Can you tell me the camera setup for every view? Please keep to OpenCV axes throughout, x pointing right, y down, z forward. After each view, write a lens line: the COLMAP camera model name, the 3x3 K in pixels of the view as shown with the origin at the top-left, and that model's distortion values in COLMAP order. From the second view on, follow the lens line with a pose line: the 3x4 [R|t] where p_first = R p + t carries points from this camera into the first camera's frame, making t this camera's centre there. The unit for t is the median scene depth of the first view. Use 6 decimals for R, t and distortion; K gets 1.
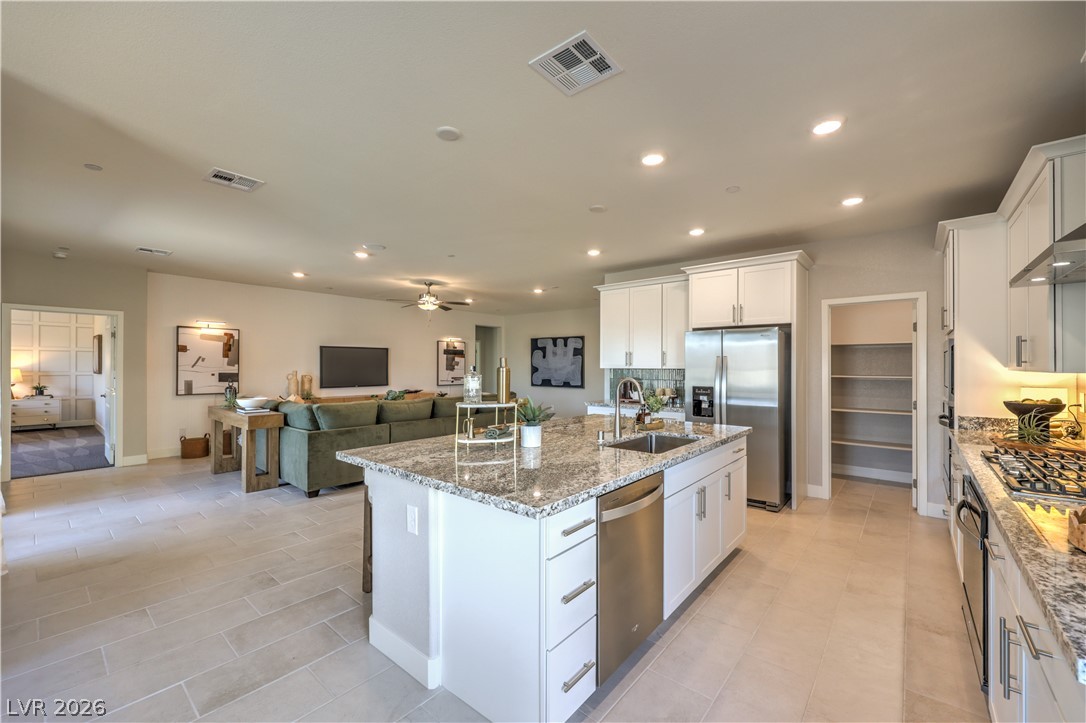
lens RADIAL K [[437.3, 0, 552.8], [0, 437.3, 365.9], [0, 0, 1]] dist [-0.005381, 0.001216]
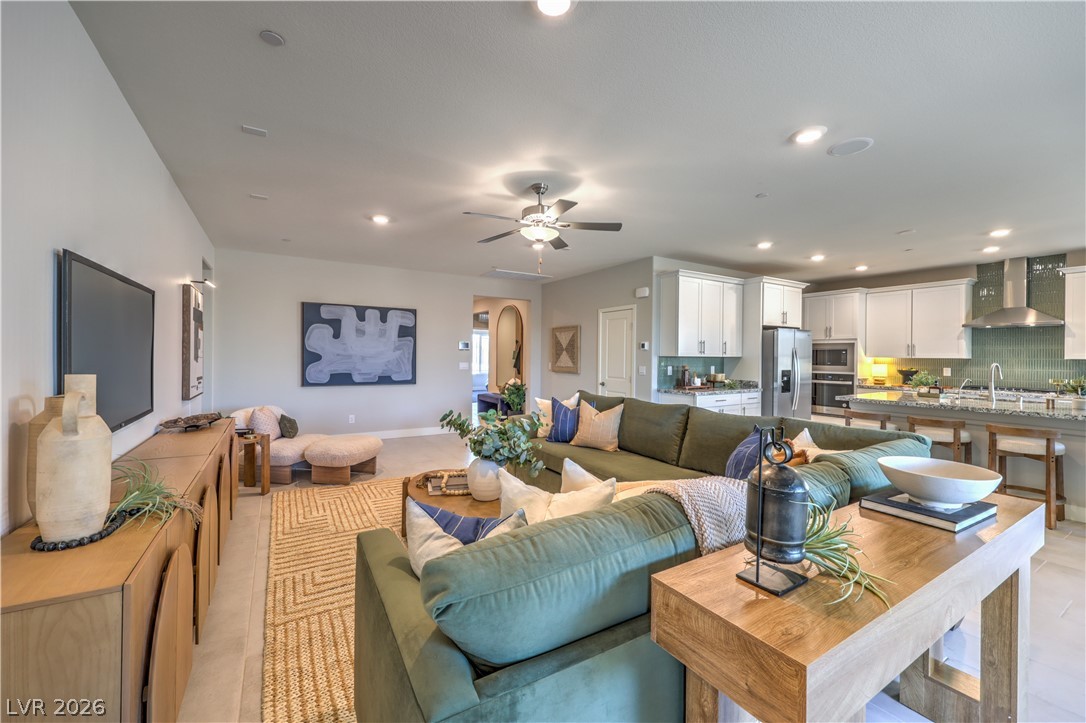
lens RADIAL K [[437.3, 0, 543.9], [0, 437.3, 358.0], [0, 0, 1]] dist [-0.005381, 0.001216]
pose [[0.330834, -0.008334, 0.943652, -0.753513], [-0.008449, 0.999895, 0.011793, -0.000119], [-0.943651, -0.011874, 0.330728, 0.817627]]
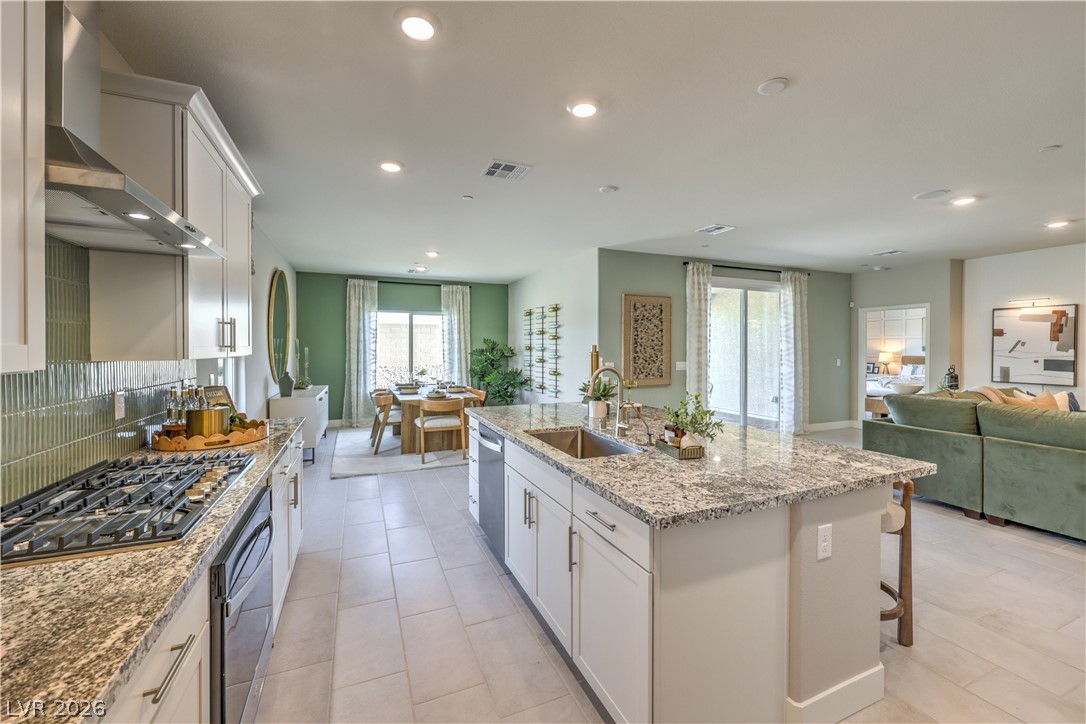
lens RADIAL K [[437.3, 0, 541.9], [0, 437.3, 350.5], [0, 0, 1]] dist [-0.005381, 0.001216]
pose [[-0.463246, 0.002622, -0.886226, 0.403741], [-0.000987, 0.999993, 0.003474, -0.002836], [0.886229, 0.002484, -0.463240, 0.519222]]
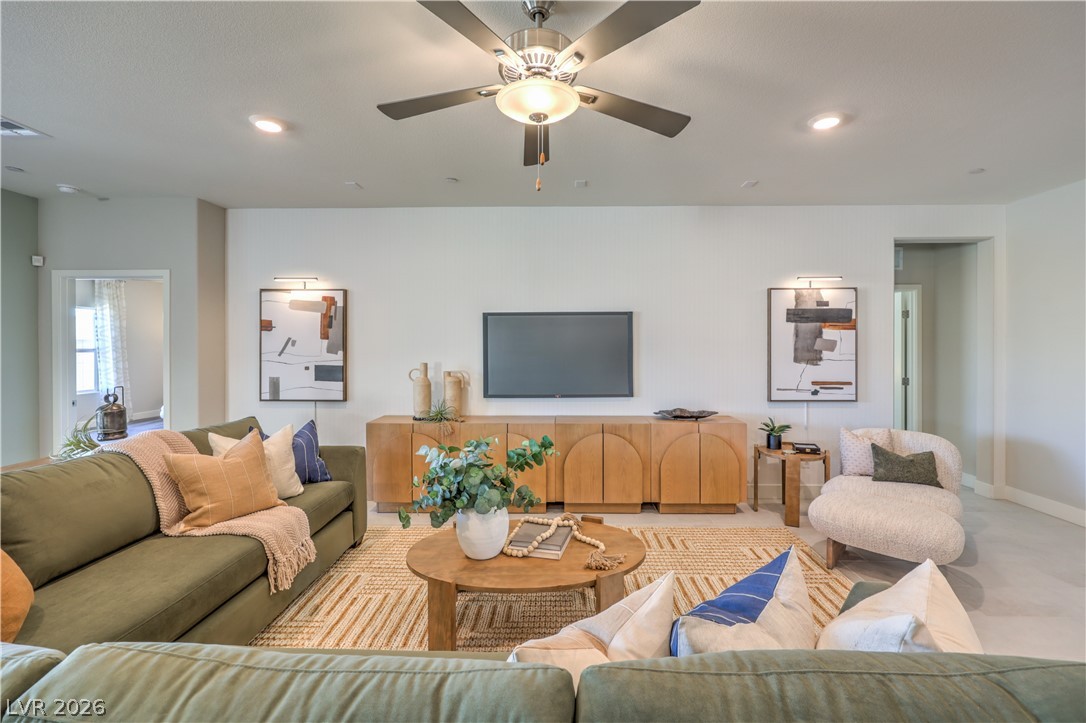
lens RADIAL K [[437.3, 0, 543.8], [0, 437.3, 351.9], [0, 0, 1]] dist [-0.005381, 0.001216]
pose [[0.618286, 0.002332, -0.785950, -0.111700], [0.003757, 0.999975, 0.005922, -0.004037], [0.785945, -0.006614, 0.618262, 0.854222]]
